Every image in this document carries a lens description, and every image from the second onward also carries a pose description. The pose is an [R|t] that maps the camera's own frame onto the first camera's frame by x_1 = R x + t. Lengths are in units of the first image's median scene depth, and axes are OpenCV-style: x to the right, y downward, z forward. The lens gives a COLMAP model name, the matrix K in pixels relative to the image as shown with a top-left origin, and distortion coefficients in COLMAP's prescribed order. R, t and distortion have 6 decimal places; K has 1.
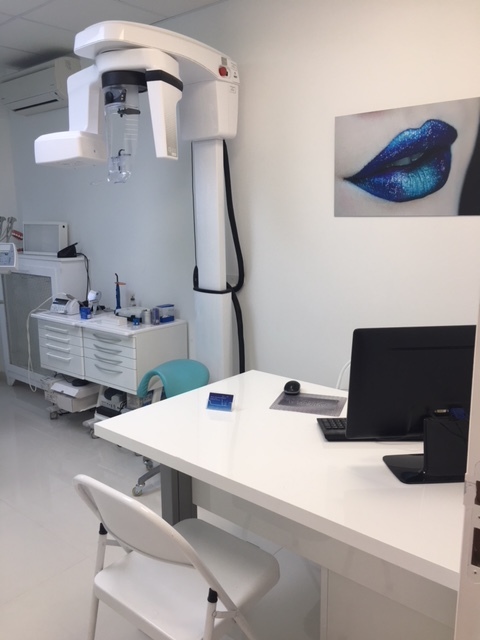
lens RADIAL K [[552.1, 0, 243.2], [0, 552.1, 314.6], [0, 0, 1]] dist [0.073755, -0.080836]
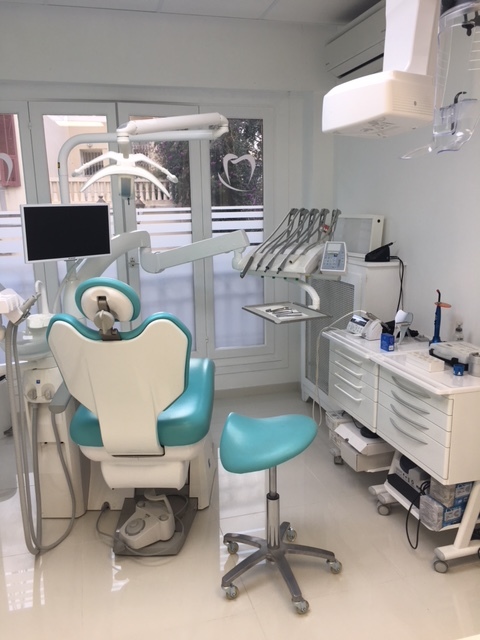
lens RADIAL K [[552.1, 0, 234.9], [0, 552.1, 320.7], [0, 0, 1]] dist [0.073755, -0.080836]
pose [[0.821632, 0.114977, -0.558301, -0.048425], [-0.094918, 0.993368, 0.064888, -0.062575], [0.562059, -0.000322, 0.827097, 0.303098]]
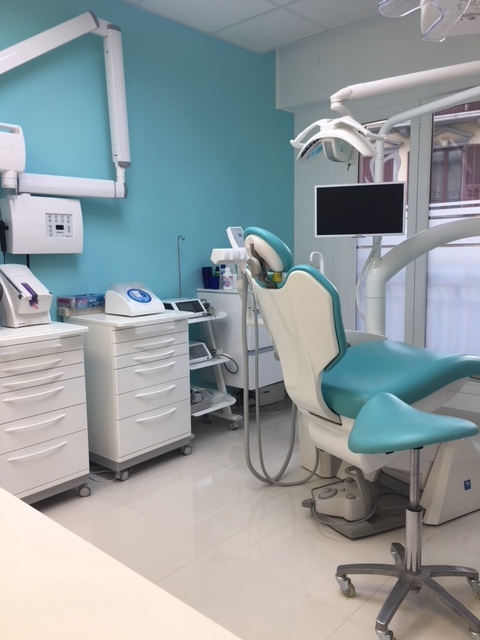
lens RADIAL K [[552.1, 0, 240.0], [0, 552.1, 318.0], [0, 0, 1]] dist [0.073755, -0.080836]
pose [[-0.035661, 0.138316, -0.989746, 0.148169], [-0.165425, 0.975896, 0.142341, -0.044528], [0.985577, 0.168804, -0.011920, 0.668015]]
